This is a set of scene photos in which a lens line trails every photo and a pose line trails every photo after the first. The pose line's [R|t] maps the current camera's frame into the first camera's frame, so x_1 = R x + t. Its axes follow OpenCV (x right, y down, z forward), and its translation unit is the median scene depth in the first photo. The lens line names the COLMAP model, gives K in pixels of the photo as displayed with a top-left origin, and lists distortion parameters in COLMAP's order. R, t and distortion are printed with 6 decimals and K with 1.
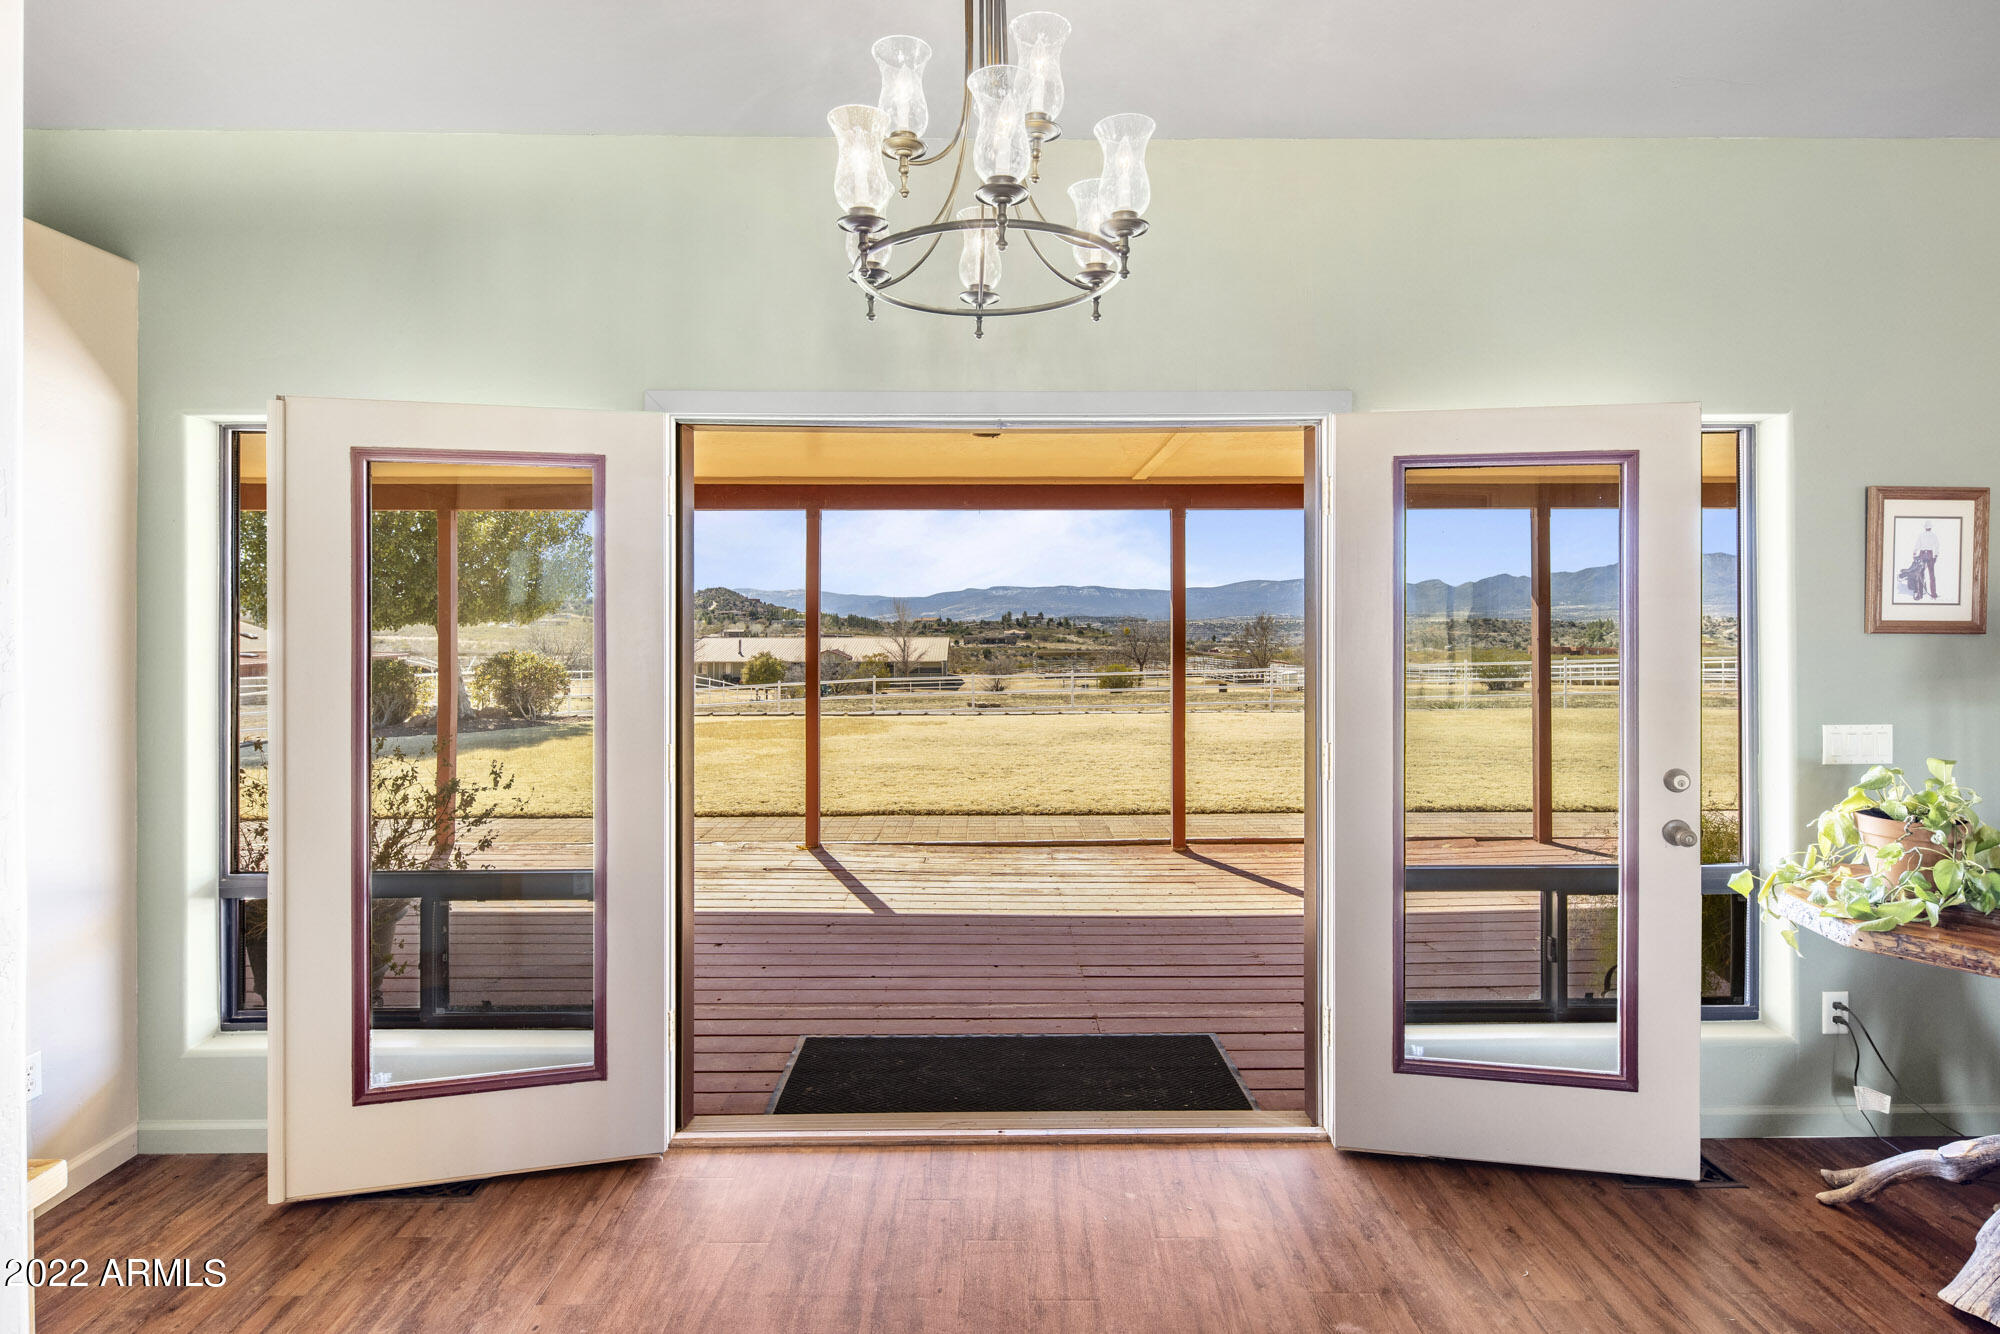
lens RADIAL K [[975.3, 0, 1001.0], [0, 975.3, 617.9], [0, 0, 1]] dist [0.000148, -0.000166]
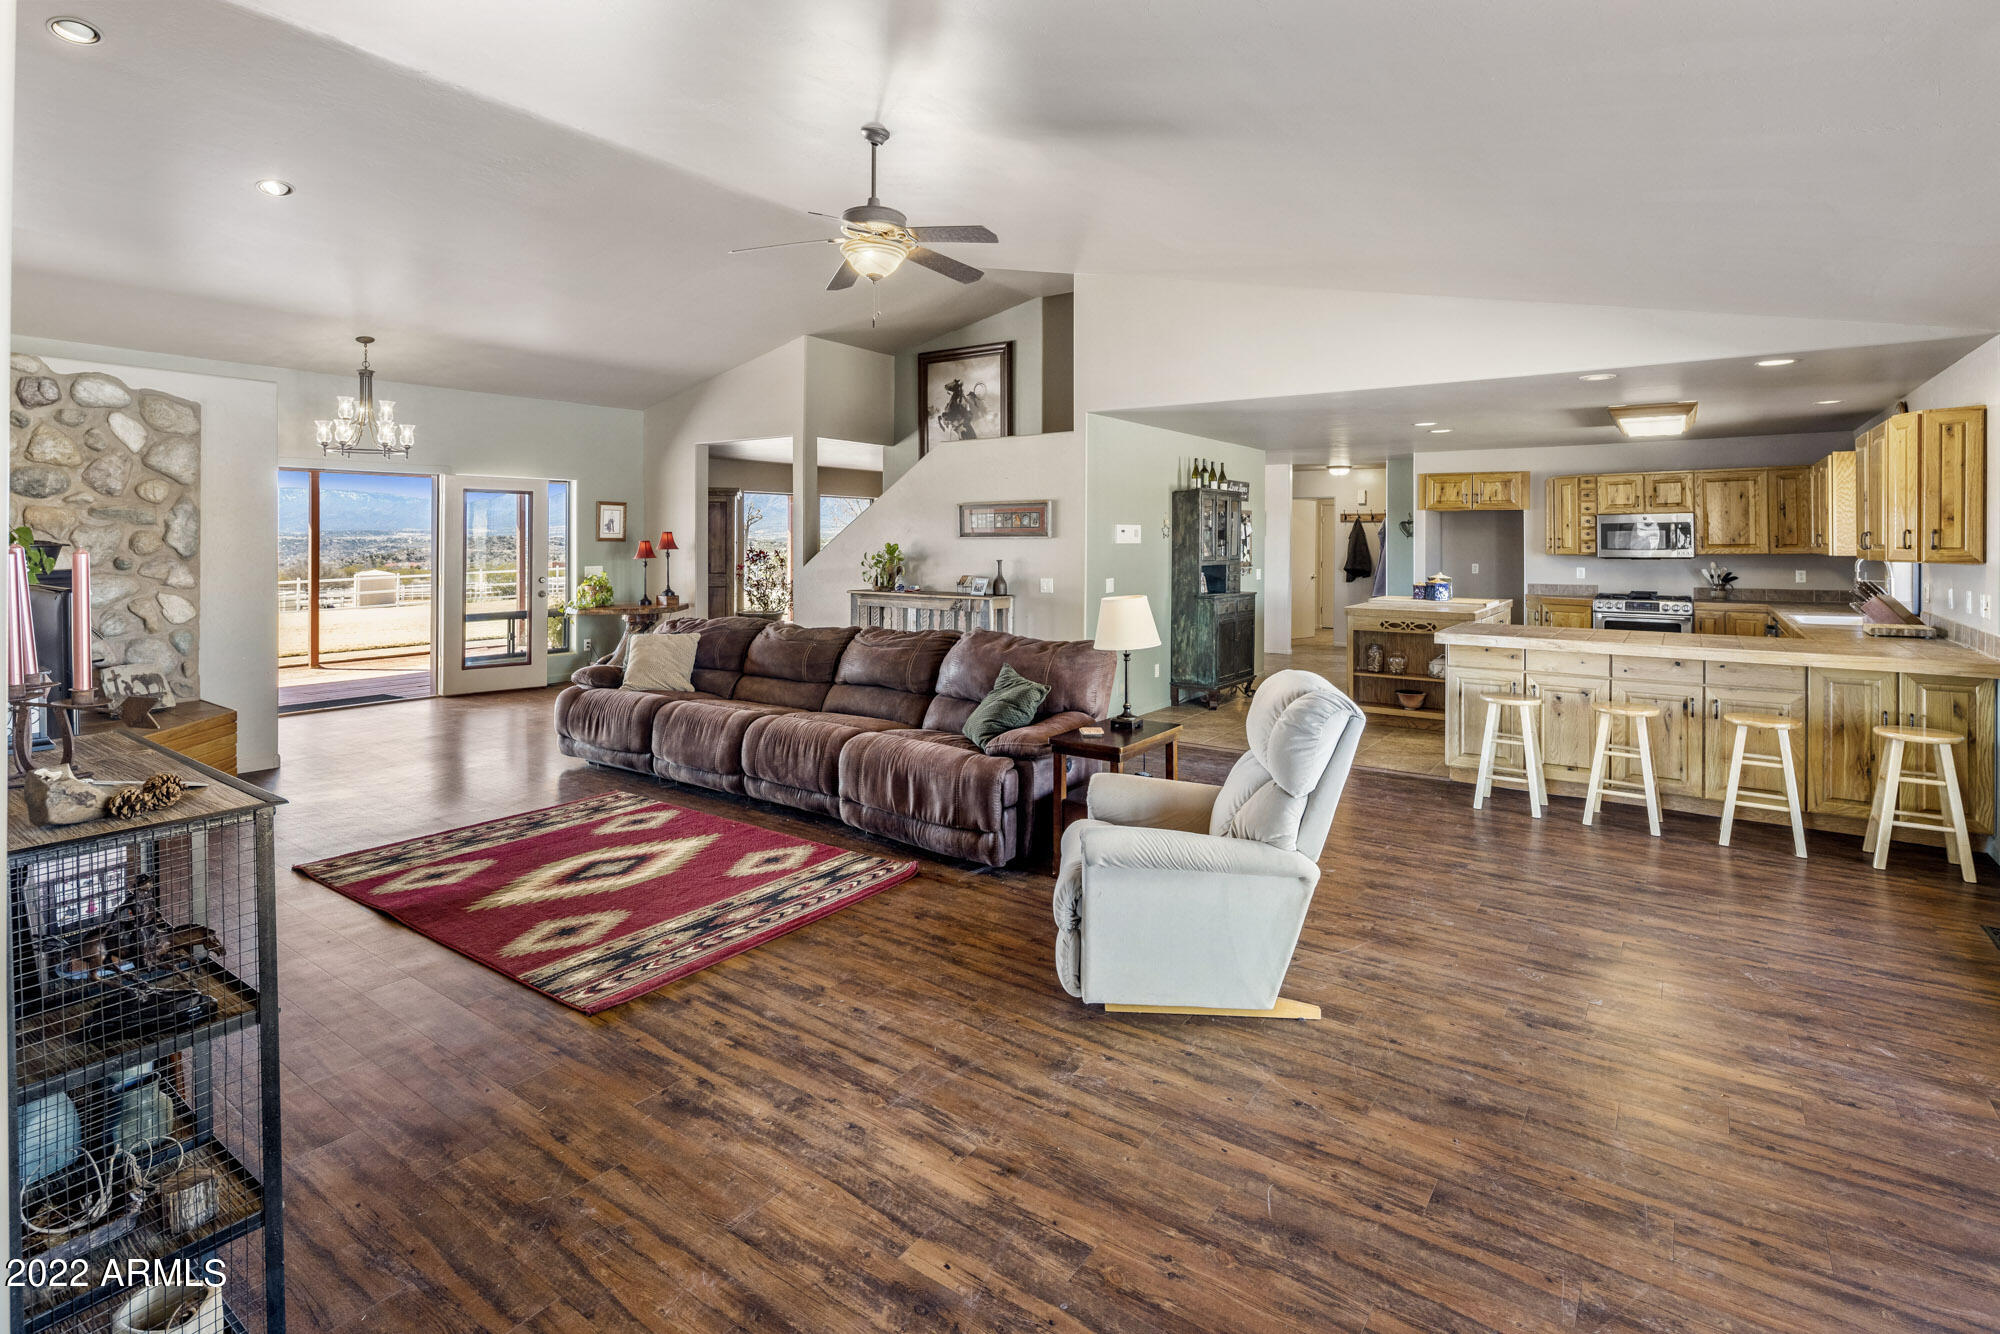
lens RADIAL K [[957.6, 0, 998.3], [0, 957.6, 546.1], [0, 0, 1]] dist [0.000932, -0.000289]
pose [[0.590647, -0.001592, 0.806928, -0.124869], [-0.004919, 0.999972, 0.005574, 0.000715], [-0.806915, -0.007262, 0.590623, -0.260406]]
